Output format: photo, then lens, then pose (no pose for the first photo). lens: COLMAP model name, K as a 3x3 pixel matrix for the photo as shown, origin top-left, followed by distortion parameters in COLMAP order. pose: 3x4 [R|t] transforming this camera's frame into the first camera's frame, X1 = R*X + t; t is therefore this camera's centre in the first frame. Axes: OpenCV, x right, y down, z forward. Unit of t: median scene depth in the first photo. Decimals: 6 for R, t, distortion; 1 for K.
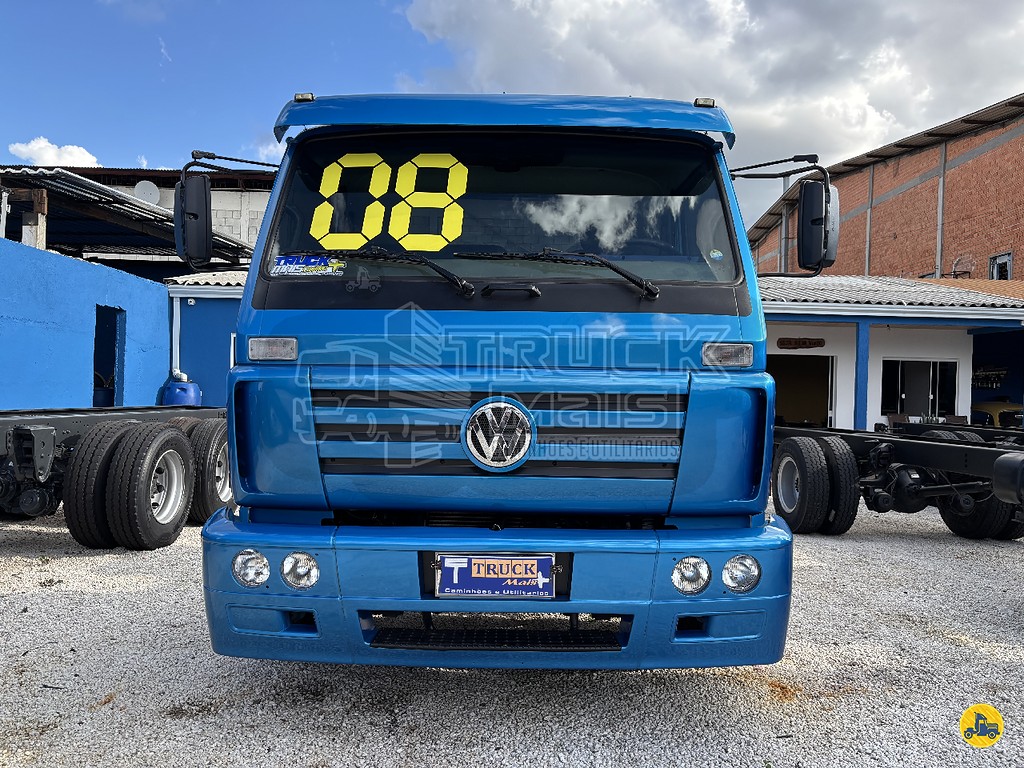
lens RADIAL K [[773.8, 0, 506.9], [0, 773.8, 383.1], [0, 0, 1]] dist [0.046303, -0.063642]
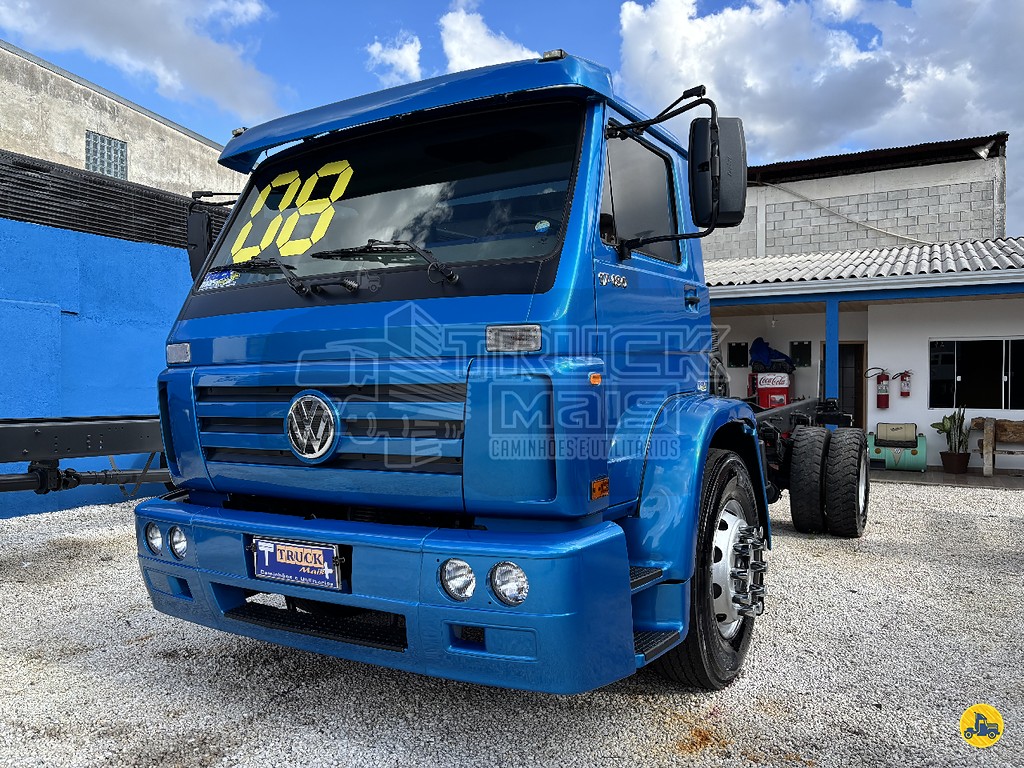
lens RADIAL K [[774.6, 0, 508.7], [0, 774.6, 389.3], [0, 0, 1]] dist [0.042764, -0.062425]
pose [[0.870413, -0.021310, -0.491861, 0.734265], [0.022825, 0.999735, -0.002922, 0.025073], [0.491793, -0.008684, 0.870669, 0.228892]]
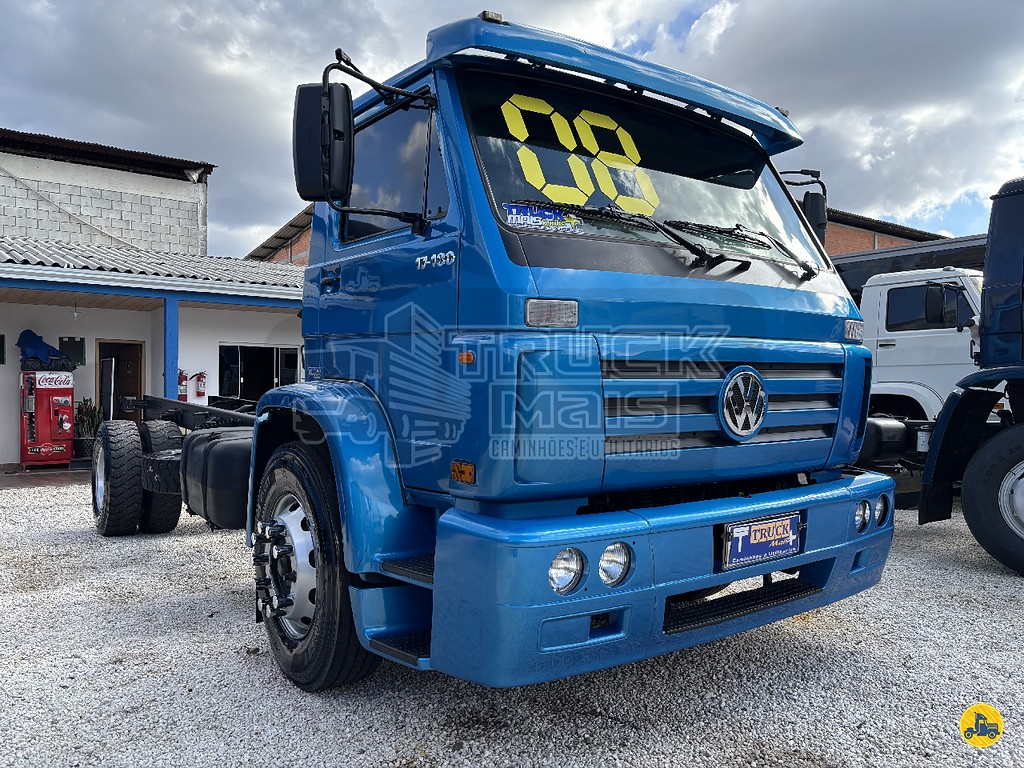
lens RADIAL K [[774.6, 0, 508.7], [0, 774.6, 389.3], [0, 0, 1]] dist [0.042764, -0.062425]
pose [[0.805161, -0.023441, 0.592593, -0.872630], [0.018159, 0.999724, 0.014872, 0.026637], [-0.592779, -0.001213, 0.805365, 0.359838]]
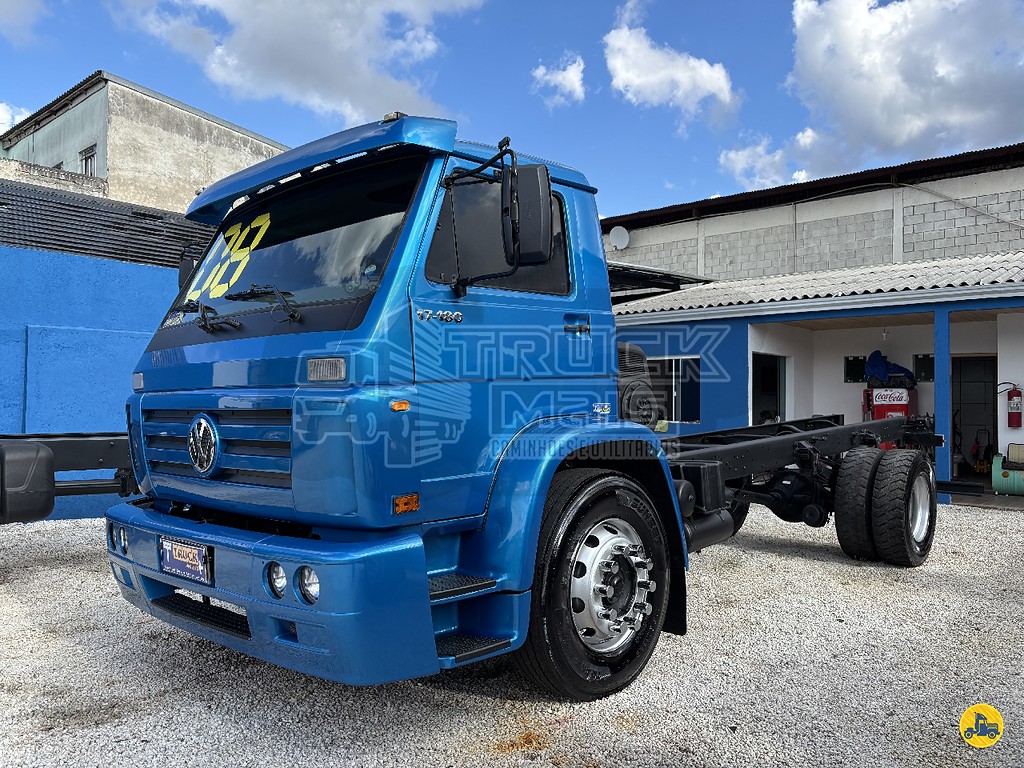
lens RADIAL K [[773.8, 0, 506.9], [0, 773.8, 383.1], [0, 0, 1]] dist [0.046303, -0.063642]
pose [[0.746610, -0.039131, -0.664110, 1.168500], [0.021776, 0.999171, -0.034392, 0.022270], [0.664906, 0.011215, 0.746843, 0.405427]]
